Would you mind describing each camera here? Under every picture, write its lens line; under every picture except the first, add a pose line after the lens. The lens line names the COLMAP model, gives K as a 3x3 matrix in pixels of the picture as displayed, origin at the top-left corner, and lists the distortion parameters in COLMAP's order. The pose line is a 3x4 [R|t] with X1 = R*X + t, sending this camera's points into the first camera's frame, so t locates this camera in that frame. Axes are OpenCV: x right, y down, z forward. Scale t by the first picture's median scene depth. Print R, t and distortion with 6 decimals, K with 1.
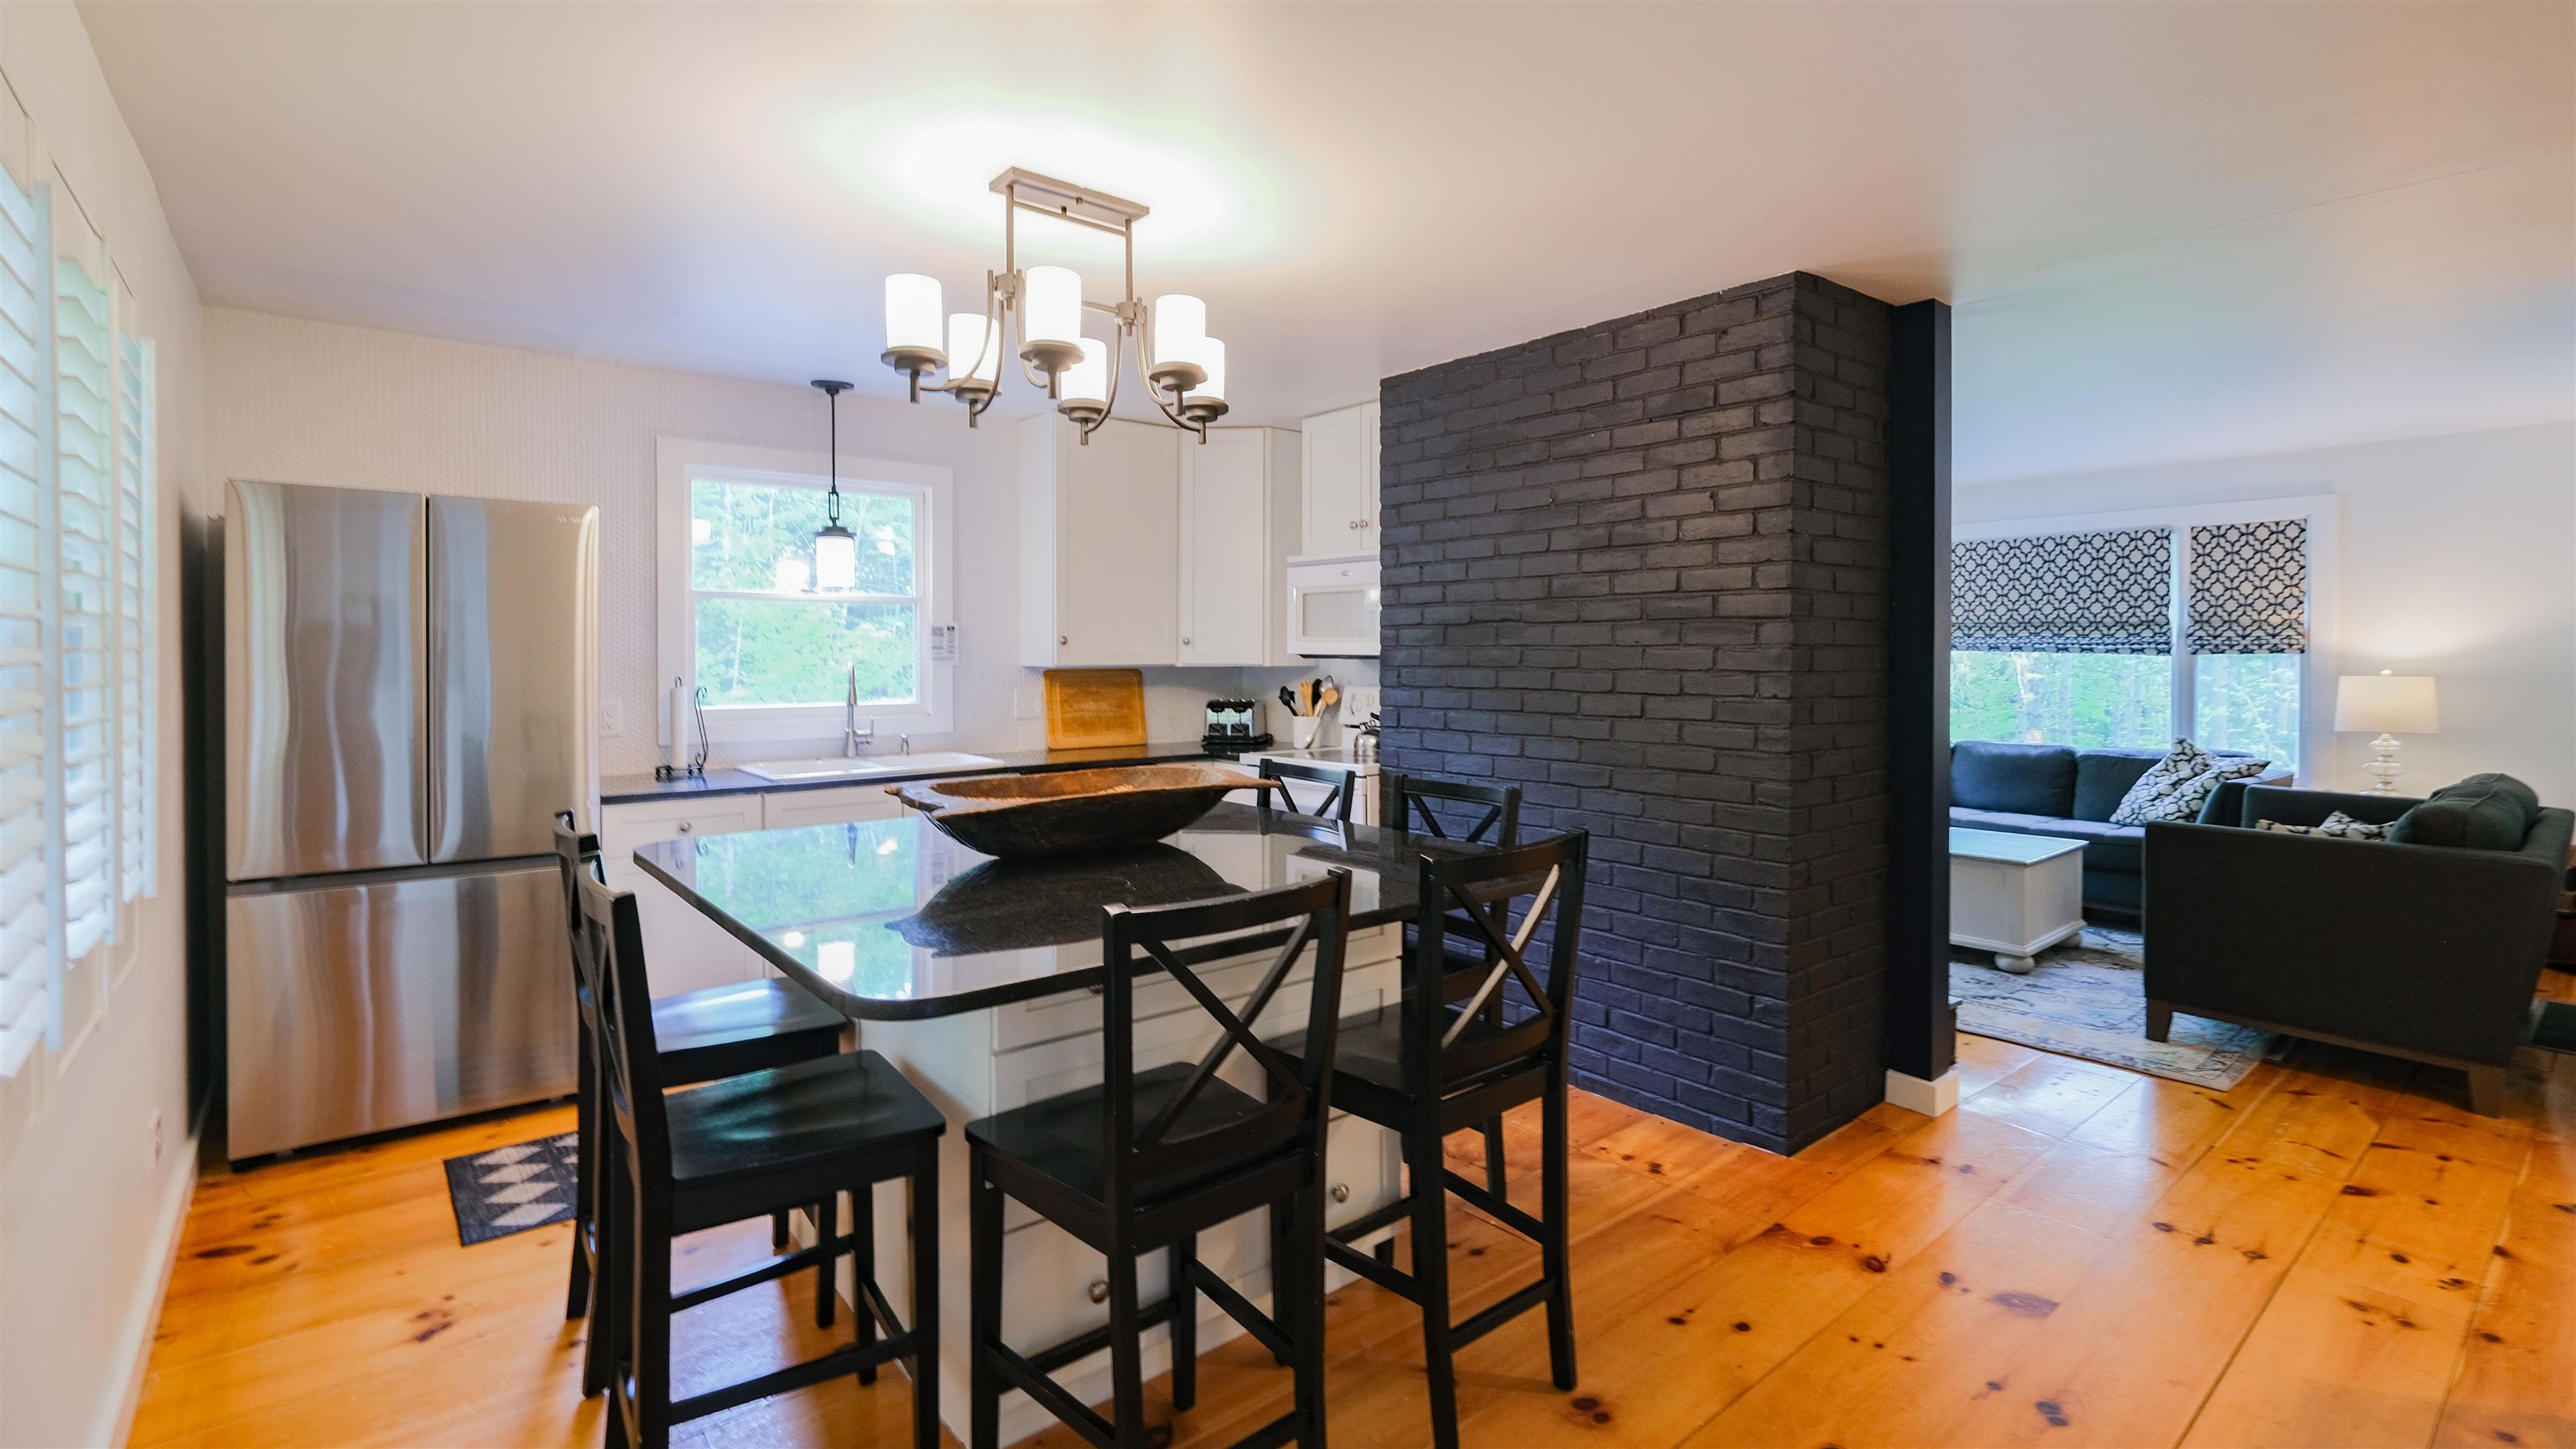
lens RADIAL K [[1165.3, 0, 1352.4], [0, 1165.3, 685.3], [0, 0, 1]] dist [-0.002568, -0.000415]
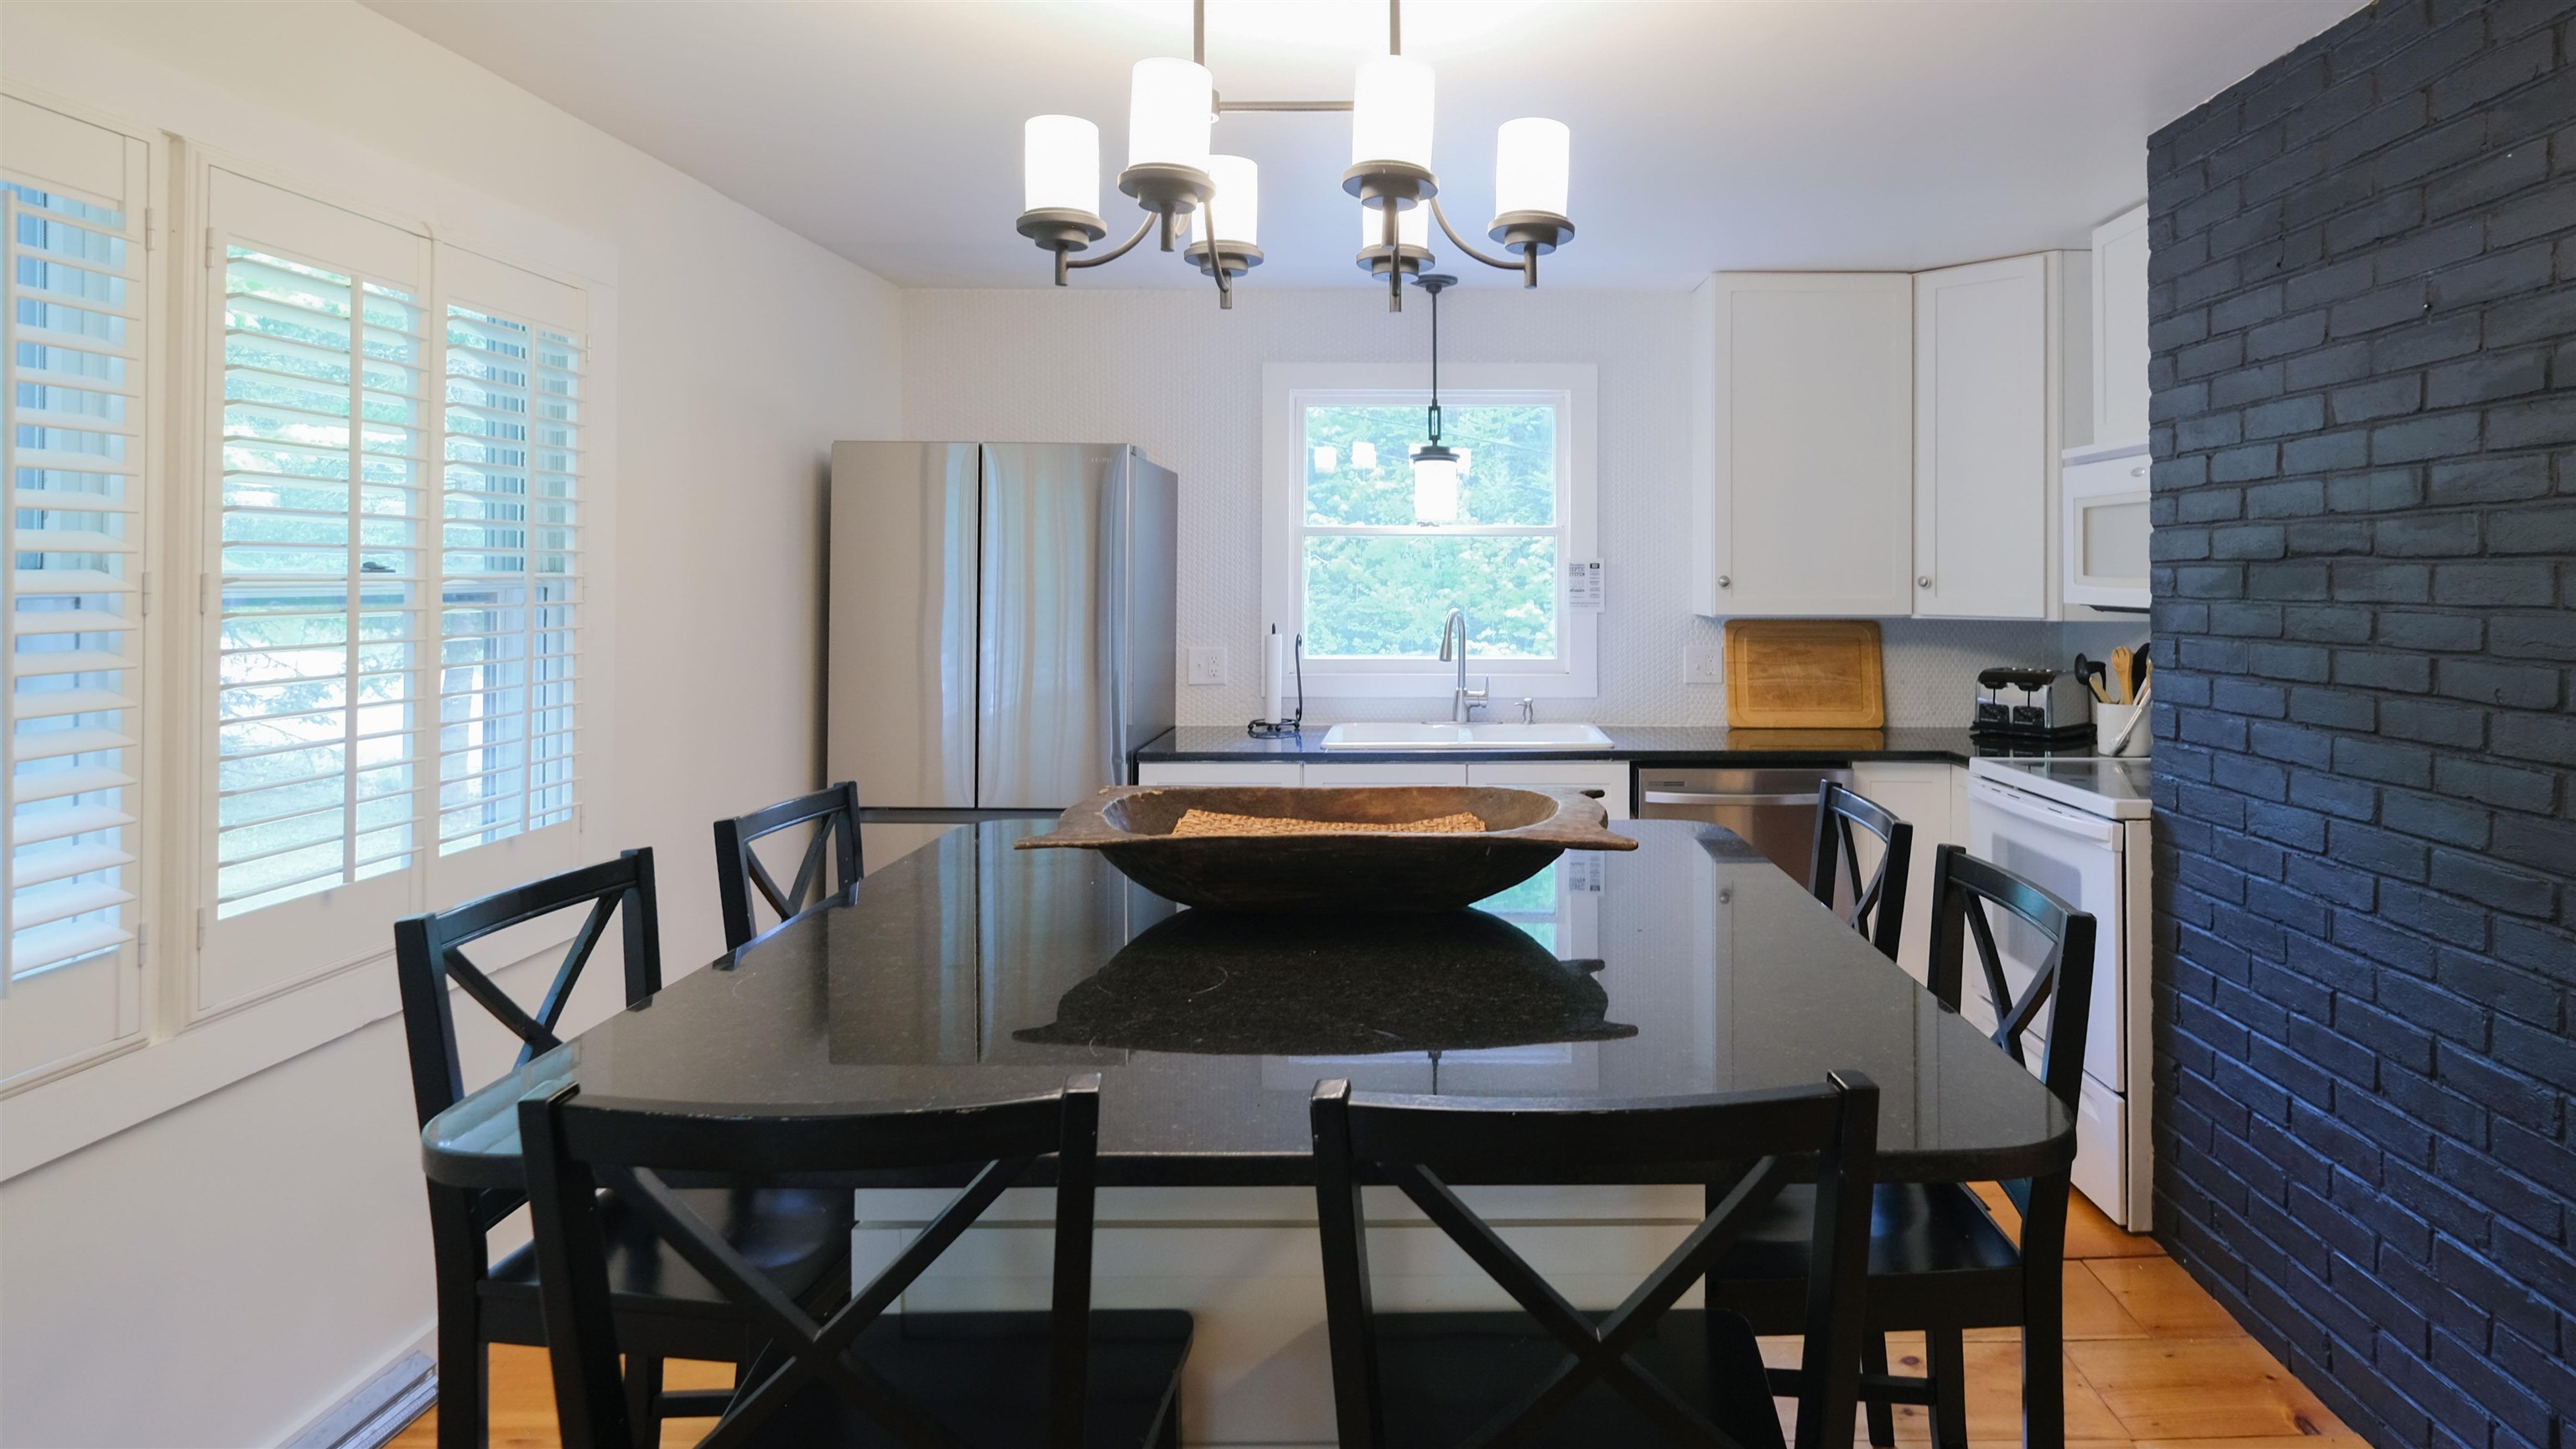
lens RADIAL K [[1395.4, 0, 1289.8], [0, 1395.4, 585.1], [0, 0, 1]] dist [0.002542, 0.000615]
pose [[0.759848, 0.002327, -0.650096, 0.162633], [-0.021074, 0.999556, -0.021054, -0.017097], [0.649759, 0.029698, 0.759560, 0.214434]]
